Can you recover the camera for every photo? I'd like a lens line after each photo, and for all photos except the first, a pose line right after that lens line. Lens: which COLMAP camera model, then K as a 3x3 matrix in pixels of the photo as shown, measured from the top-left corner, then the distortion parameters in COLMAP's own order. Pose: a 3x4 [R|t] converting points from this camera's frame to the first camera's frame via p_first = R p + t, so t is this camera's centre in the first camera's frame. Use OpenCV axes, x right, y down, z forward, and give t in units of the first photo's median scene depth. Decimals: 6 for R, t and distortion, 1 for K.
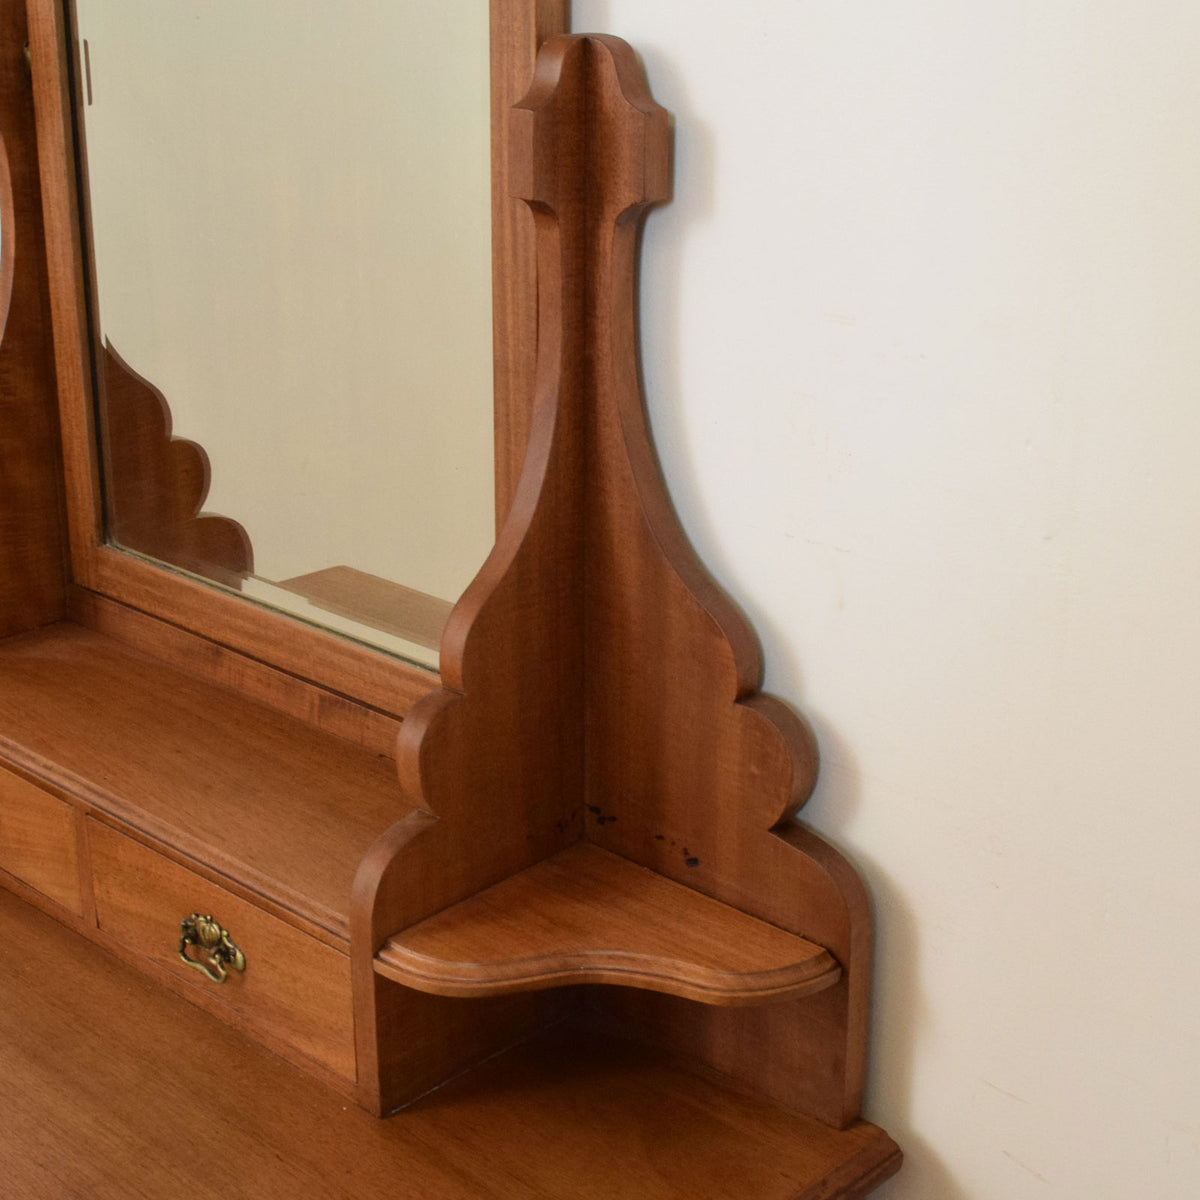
lens RADIAL K [[2003.9, 0, 594.2], [0, 2003.9, 609.1], [0, 0, 1]] dist [-0.026655, 0.000000]
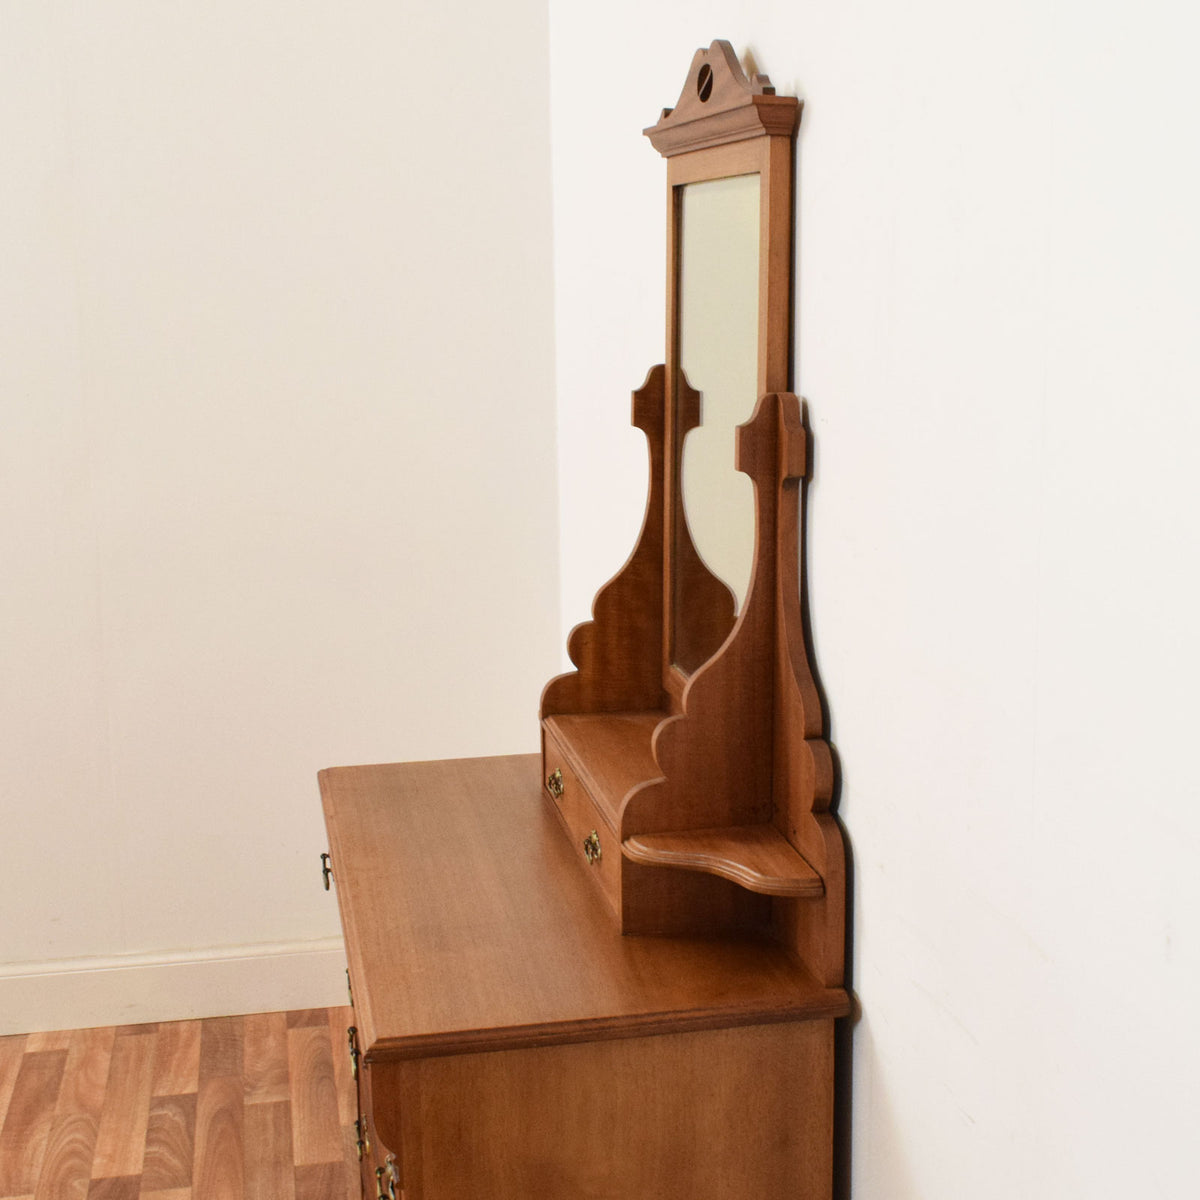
lens RADIAL K [[1880.9, 0, 716.0], [0, 1880.9, 627.8], [0, 0, 1]] dist [-0.022874, 0.000000]
pose [[0.839176, 0.102500, -0.534114, 0.881992], [-0.188051, 0.976190, -0.108119, 0.142295], [0.510315, 0.191172, 0.838470, -0.509489]]
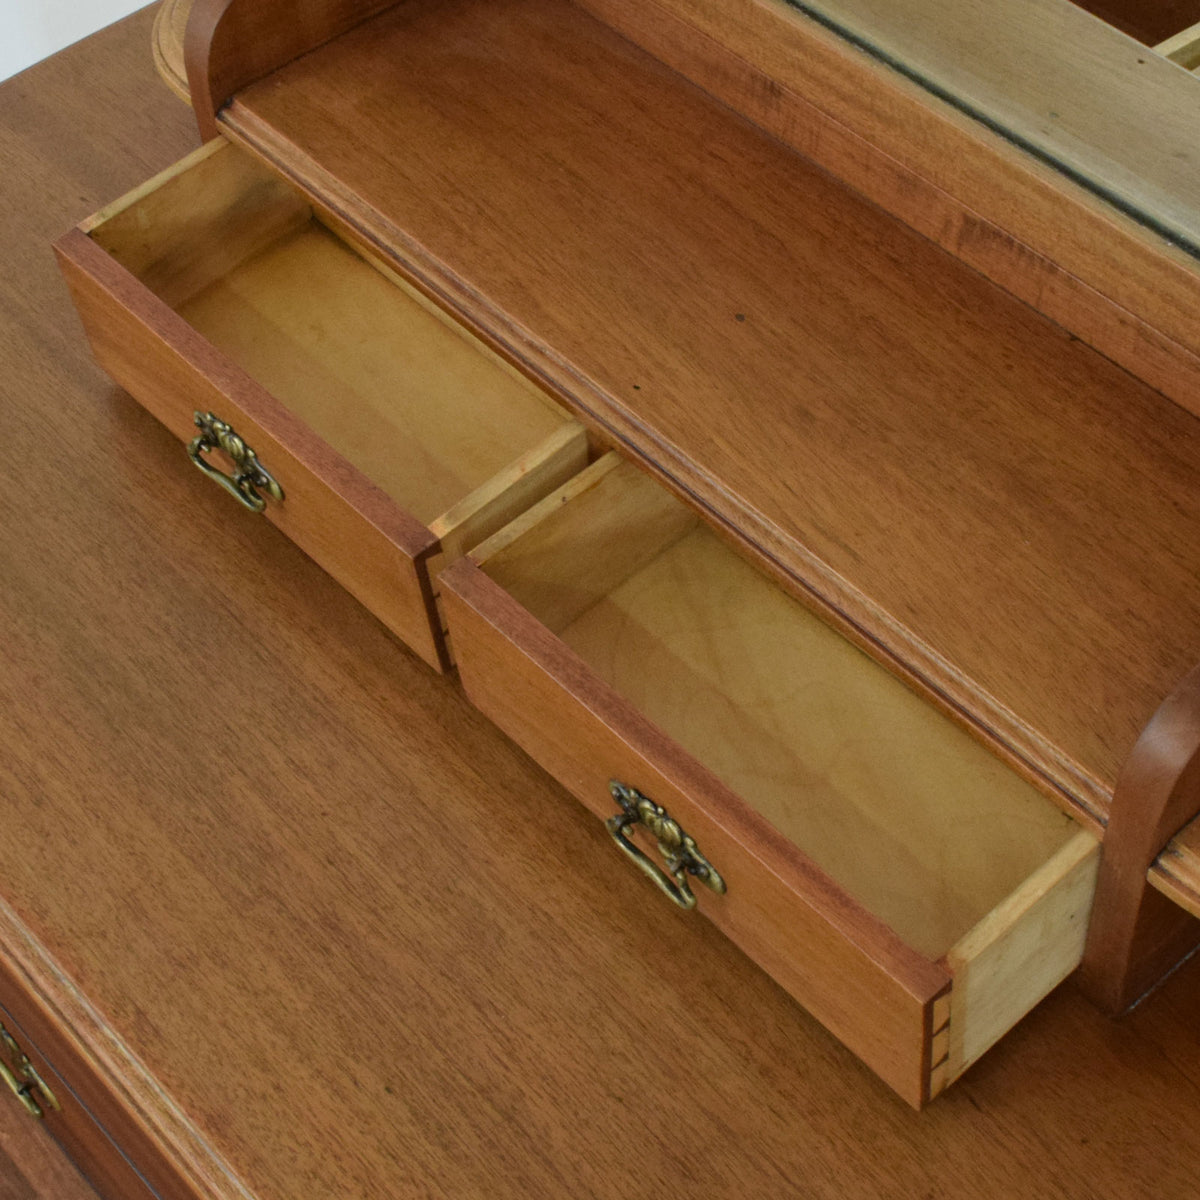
lens RADIAL K [[2395.3, 0, 601.9], [0, 2395.3, 577.4], [0, 0, 1]] dist [-0.024164, 0.000000]
pose [[0.993362, 0.043404, -0.106526, -0.192961], [0.014865, 0.869877, 0.493045, -0.258366], [0.114065, -0.491355, 0.863458, 0.363624]]
